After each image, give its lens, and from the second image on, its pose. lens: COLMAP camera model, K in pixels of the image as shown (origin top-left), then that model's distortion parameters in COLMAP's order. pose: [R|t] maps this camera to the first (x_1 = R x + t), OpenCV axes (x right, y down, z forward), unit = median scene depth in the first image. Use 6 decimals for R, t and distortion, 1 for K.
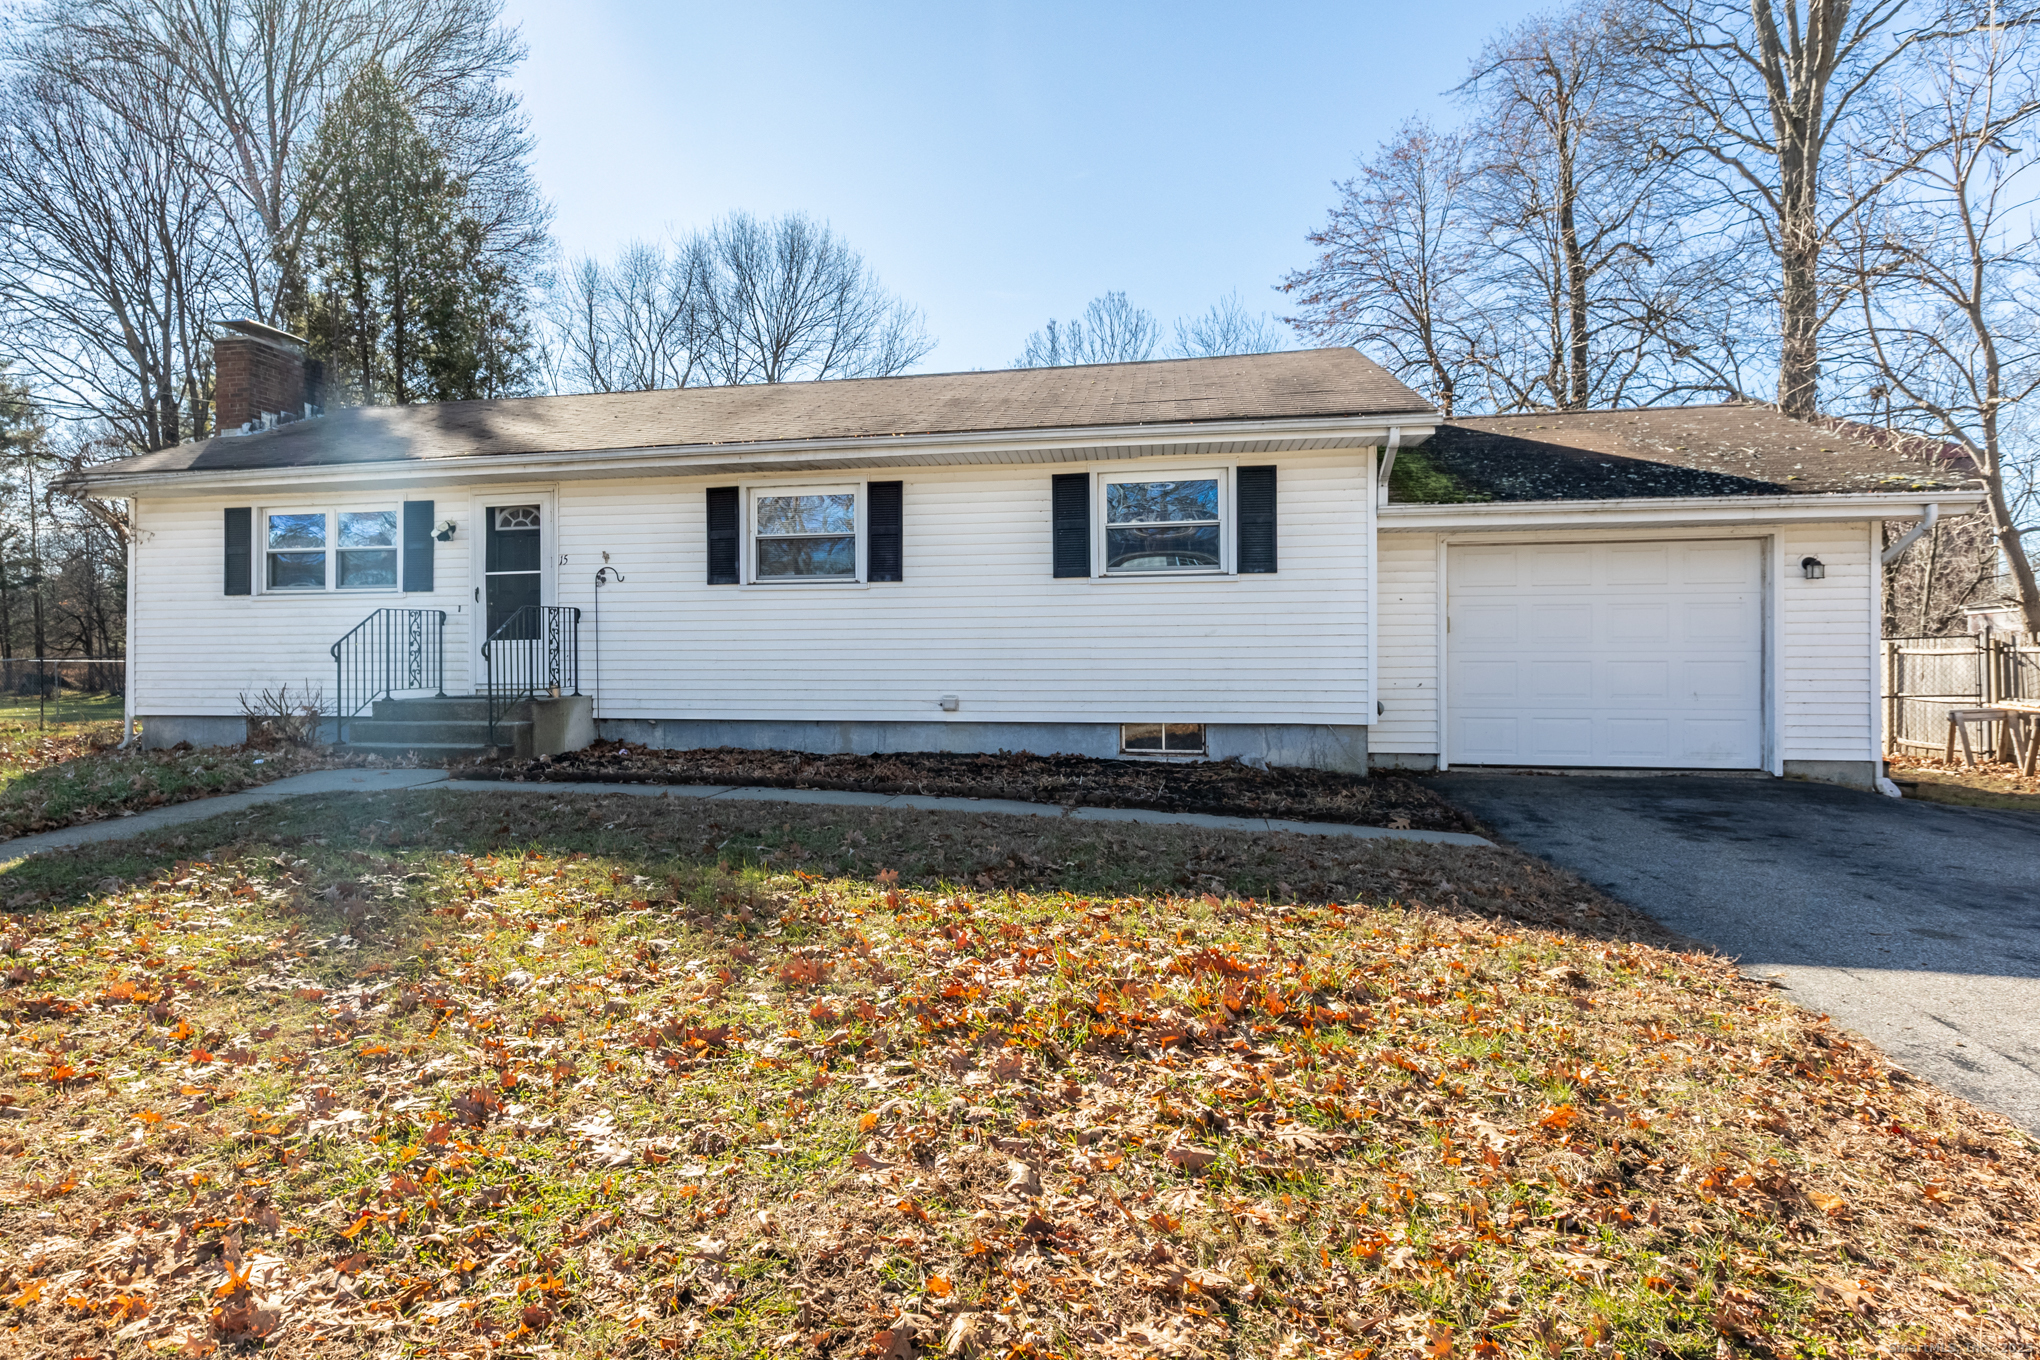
lens RADIAL K [[1063.1, 0, 929.2], [0, 1063.1, 659.8], [0, 0, 1]] dist [-0.000504, -0.001496]
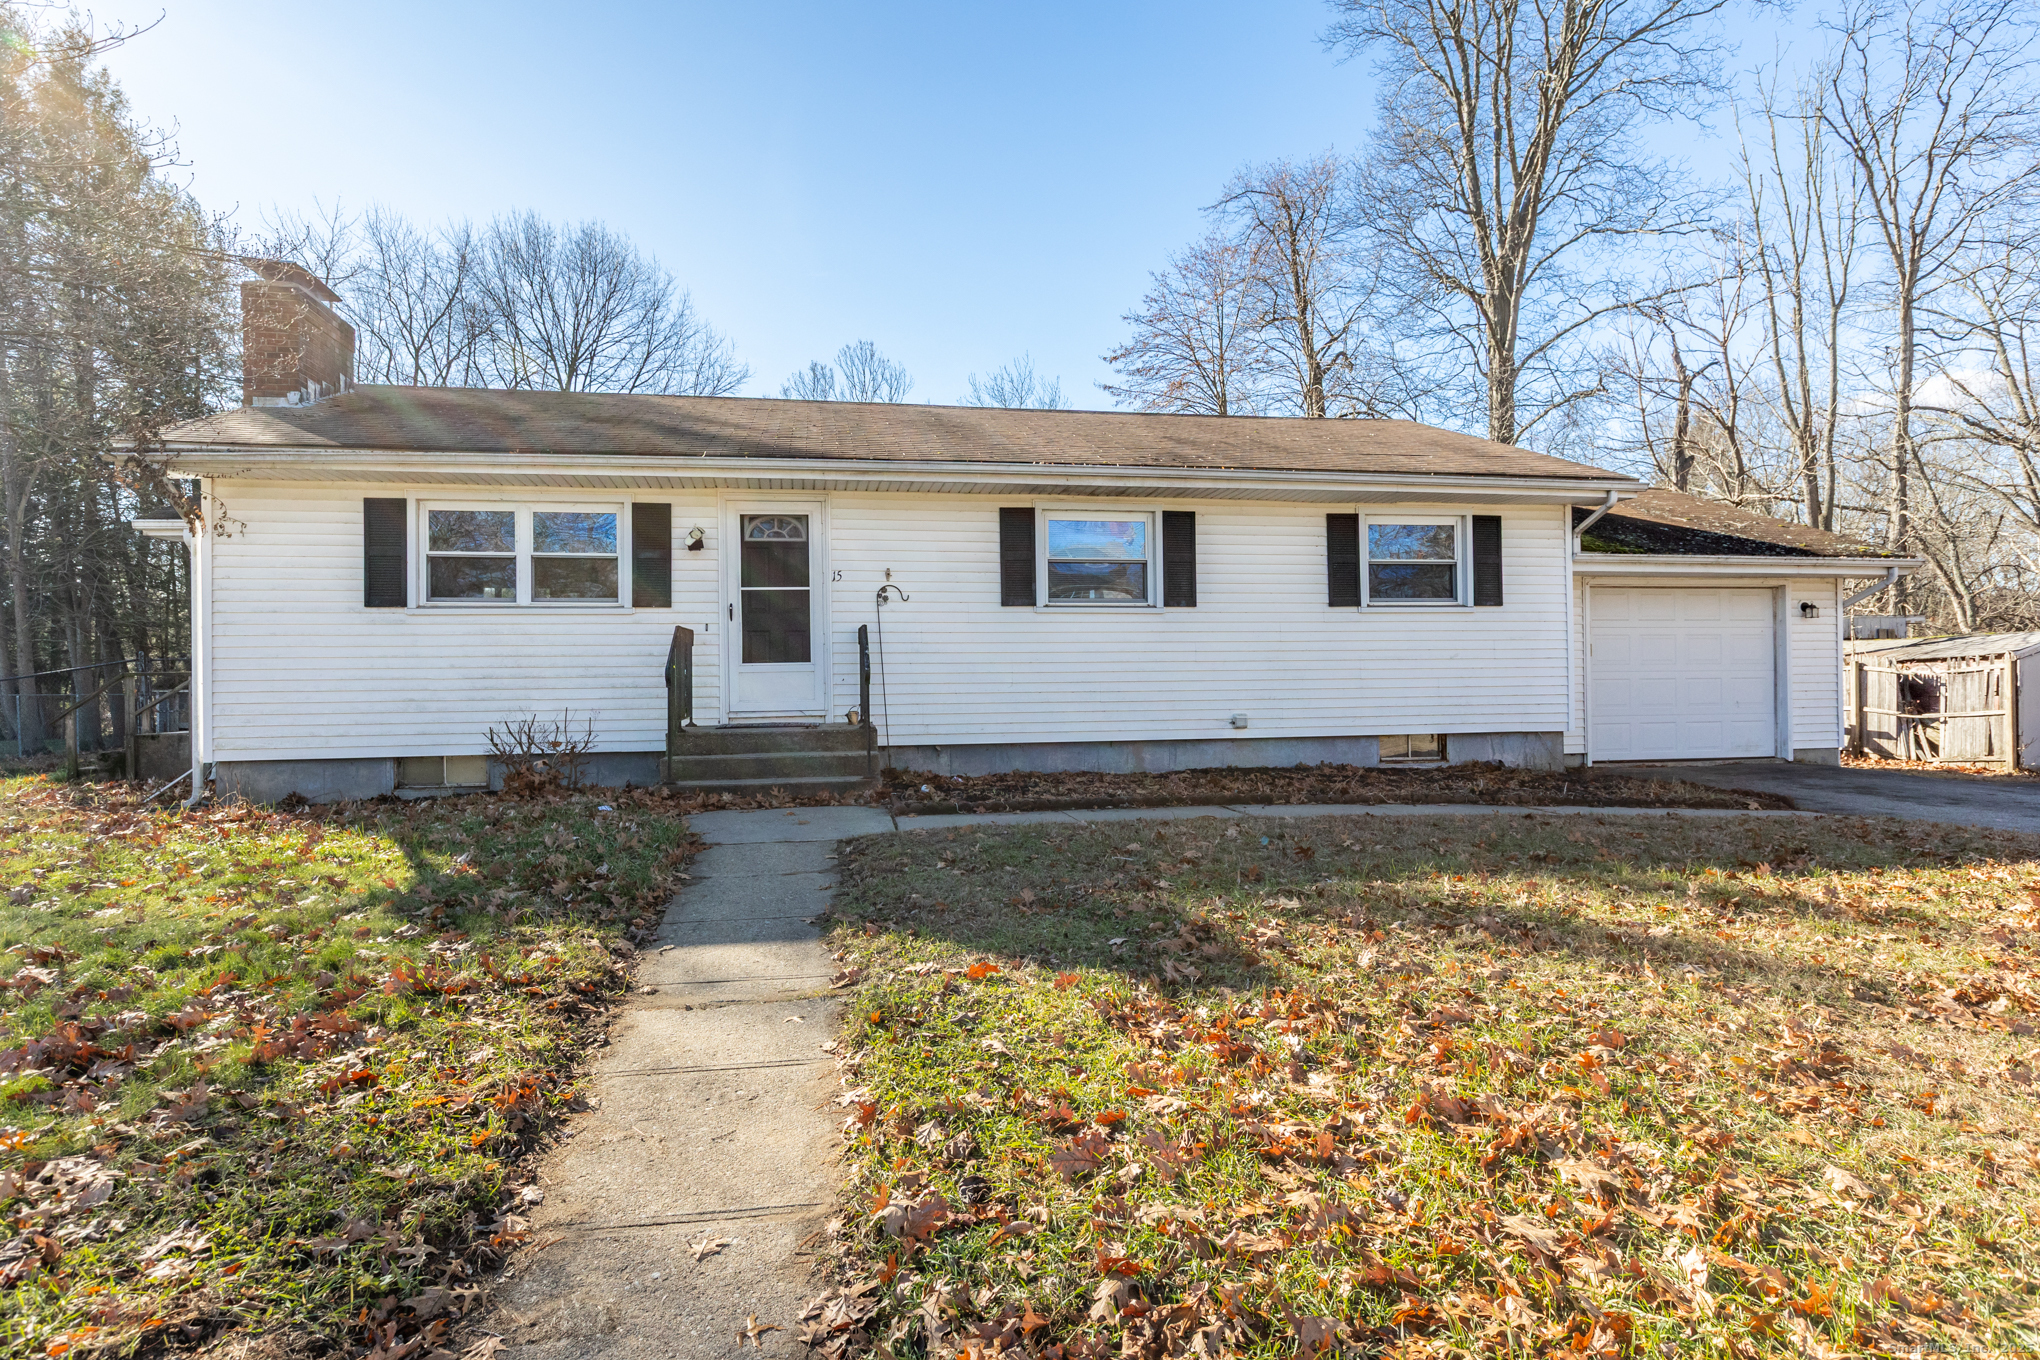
lens RADIAL K [[995.7, 0, 1023.0], [0, 995.7, 677.2], [0, 0, 1]] dist [0.000846, 0.000804]
pose [[0.932366, -0.005171, 0.361478, -0.541661], [0.008039, 0.999947, -0.006431, 0.001044], [-0.361425, 0.008902, 0.932359, 0.140727]]
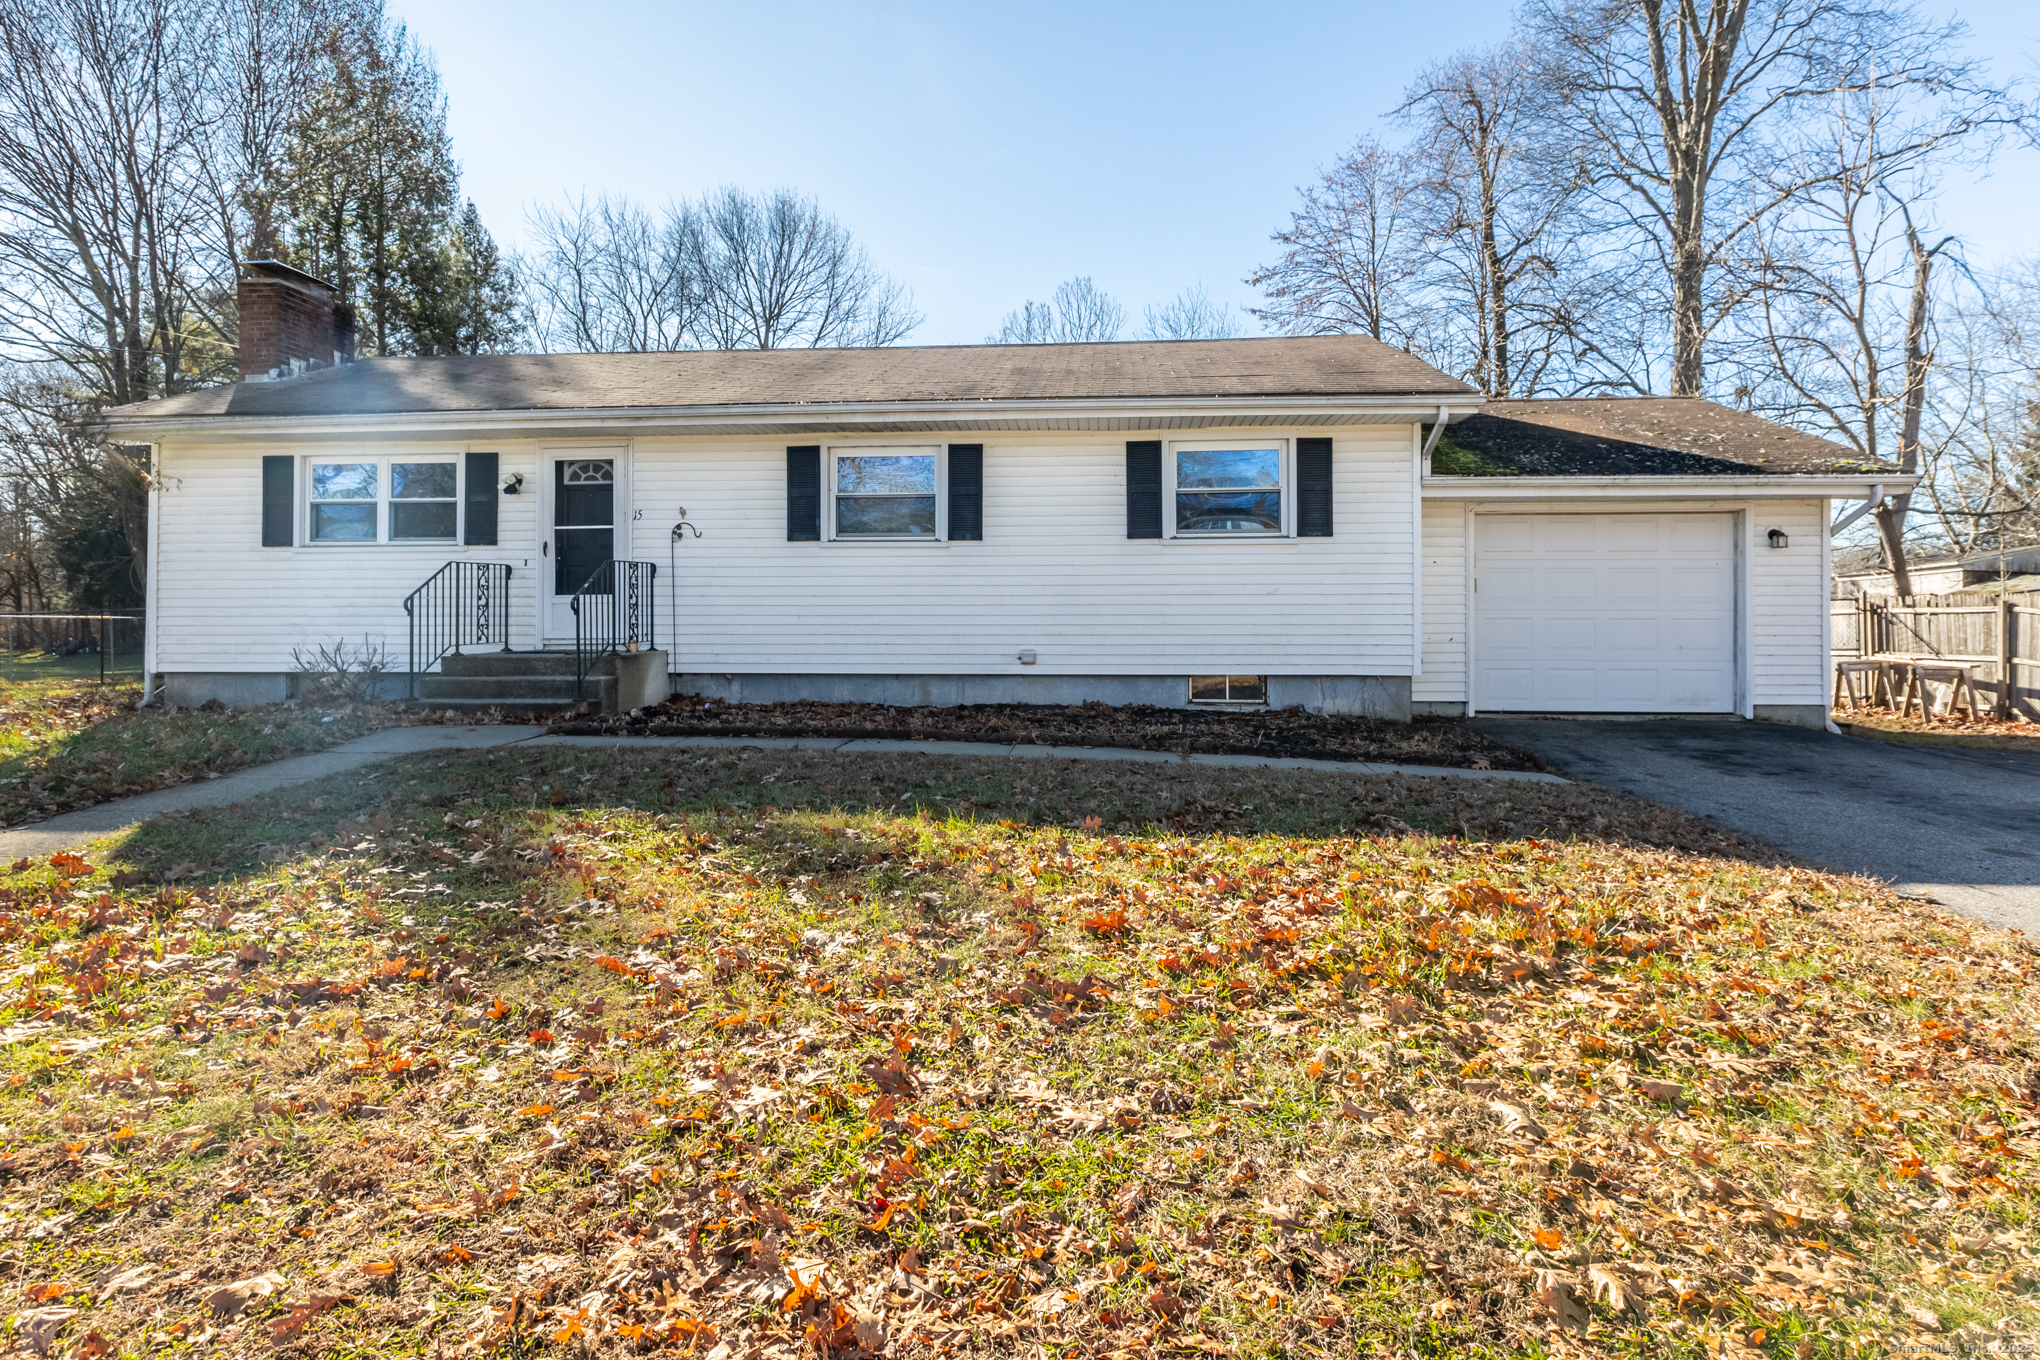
lens RADIAL K [[995.0, 0, 1019.3], [0, 995.0, 612.4], [0, 0, 1]] dist [-0.002016, -0.000531]
pose [[0.992135, 0.003618, 0.125118, -0.110906], [-0.002866, 0.999977, -0.006190, 0.002836], [-0.125138, 0.005783, 0.992122, 0.026419]]
